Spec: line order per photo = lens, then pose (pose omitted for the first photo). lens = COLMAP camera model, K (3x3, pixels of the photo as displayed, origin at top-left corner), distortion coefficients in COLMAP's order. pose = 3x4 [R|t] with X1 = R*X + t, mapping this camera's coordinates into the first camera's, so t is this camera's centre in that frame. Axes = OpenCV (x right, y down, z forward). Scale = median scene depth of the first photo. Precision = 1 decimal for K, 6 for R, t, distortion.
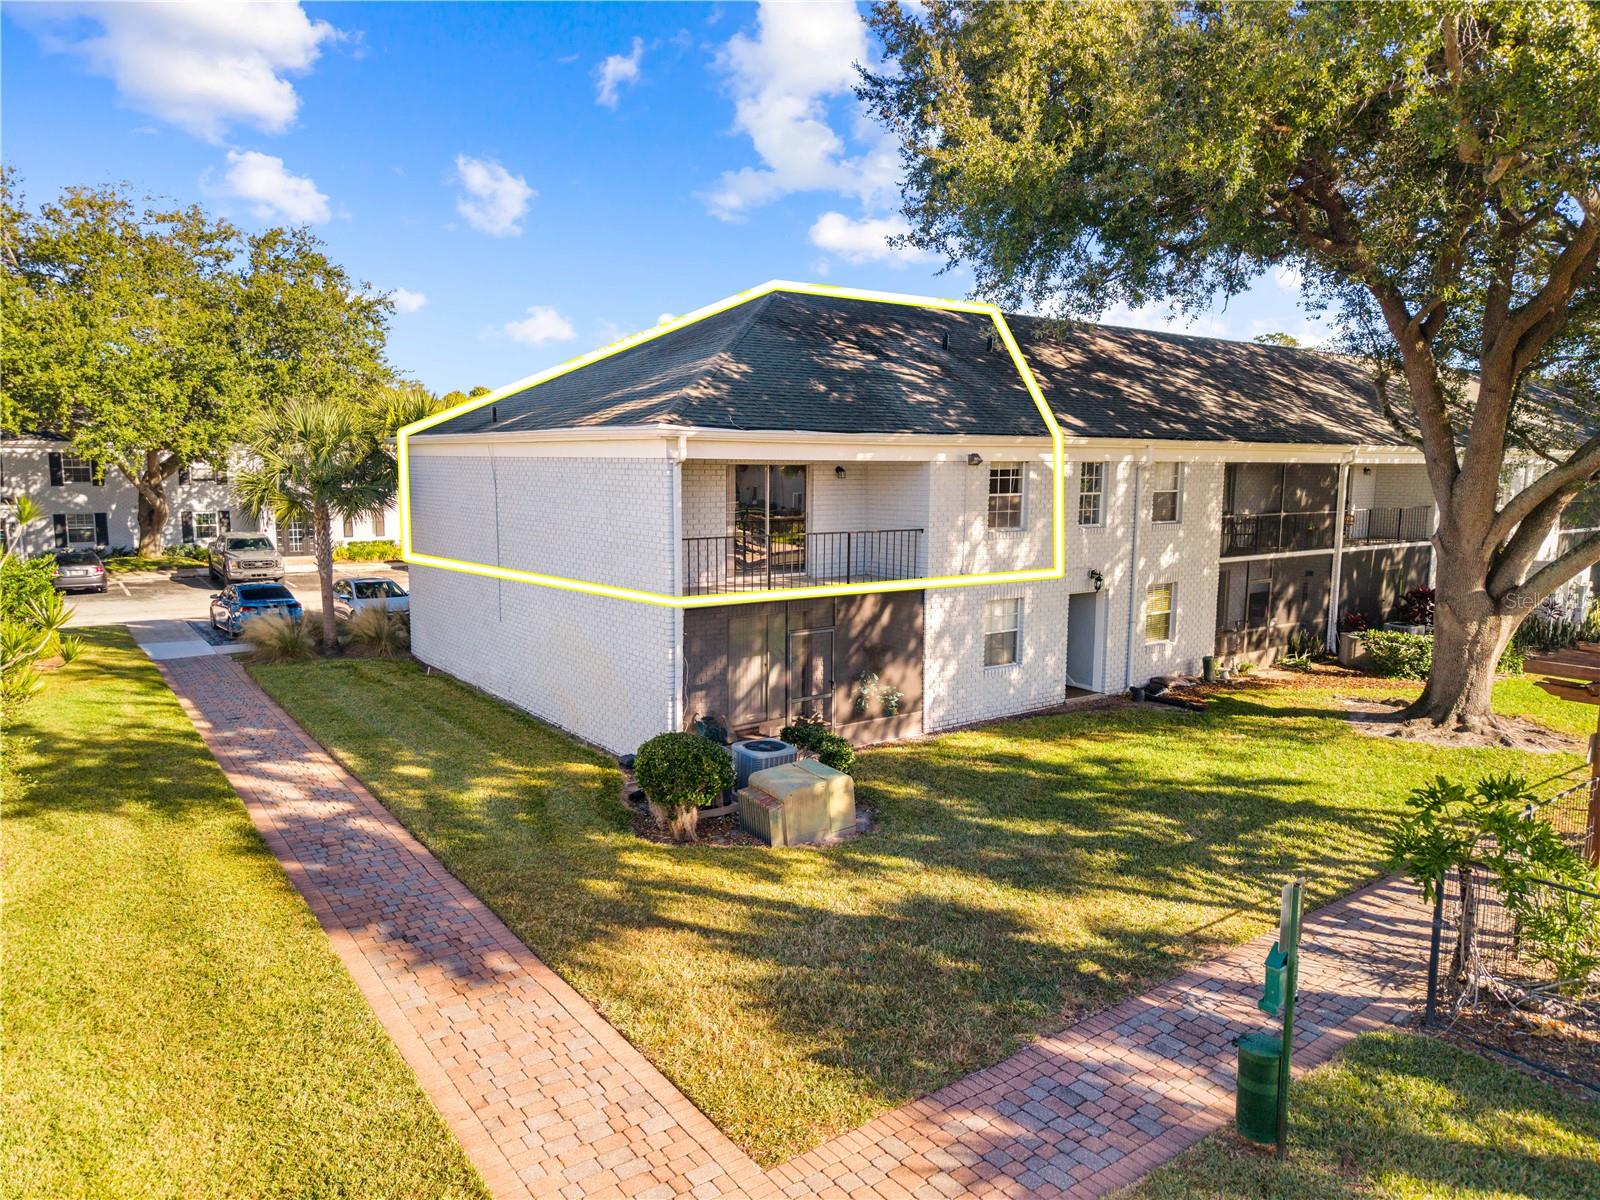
lens RADIAL K [[1072.0, 0, 773.4], [0, 1072.0, 597.1], [0, 0, 1]] dist [0.020627, -0.001393]
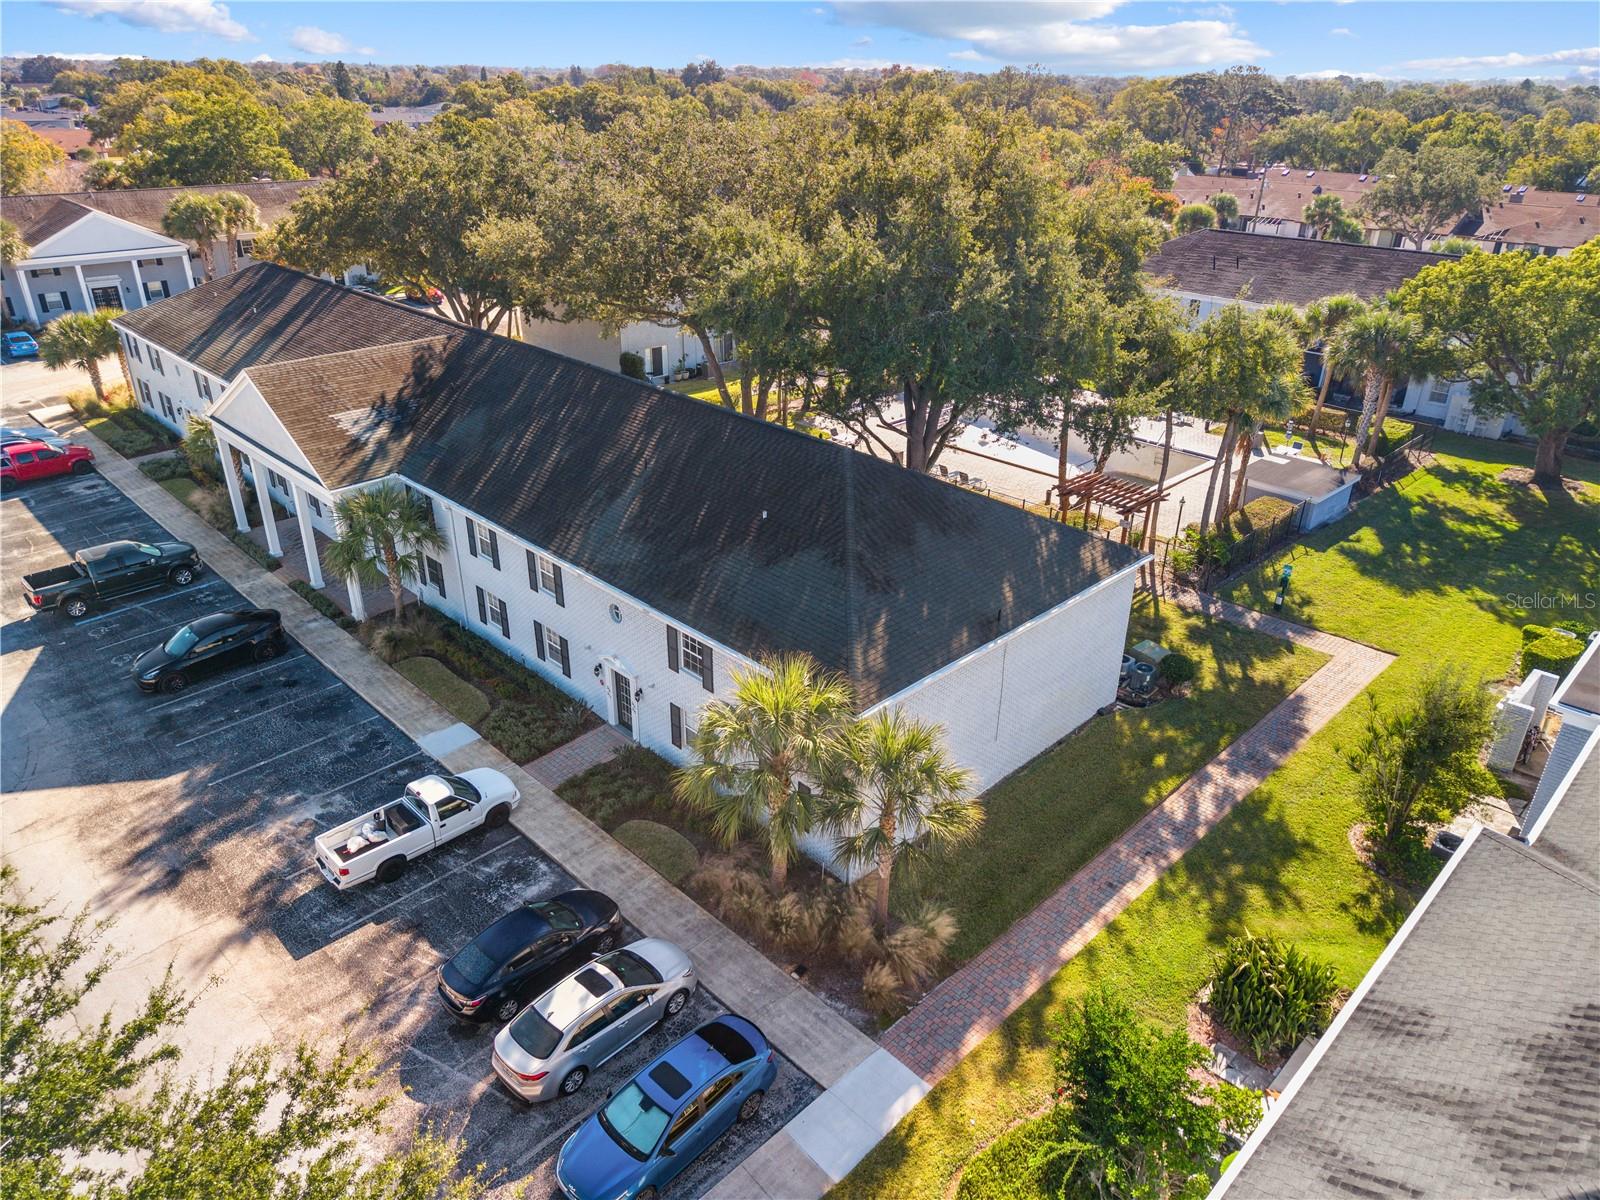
lens RADIAL K [[1081.7, 0, 803.1], [0, 1081.7, 577.5], [0, 0, 1]] dist [0.002471, -0.003330]
pose [[-0.171625, -0.420564, 0.890882, -1.605842], [0.113124, 0.889905, 0.441896, -0.948252], [-0.978646, 0.176621, -0.105154, 1.547828]]
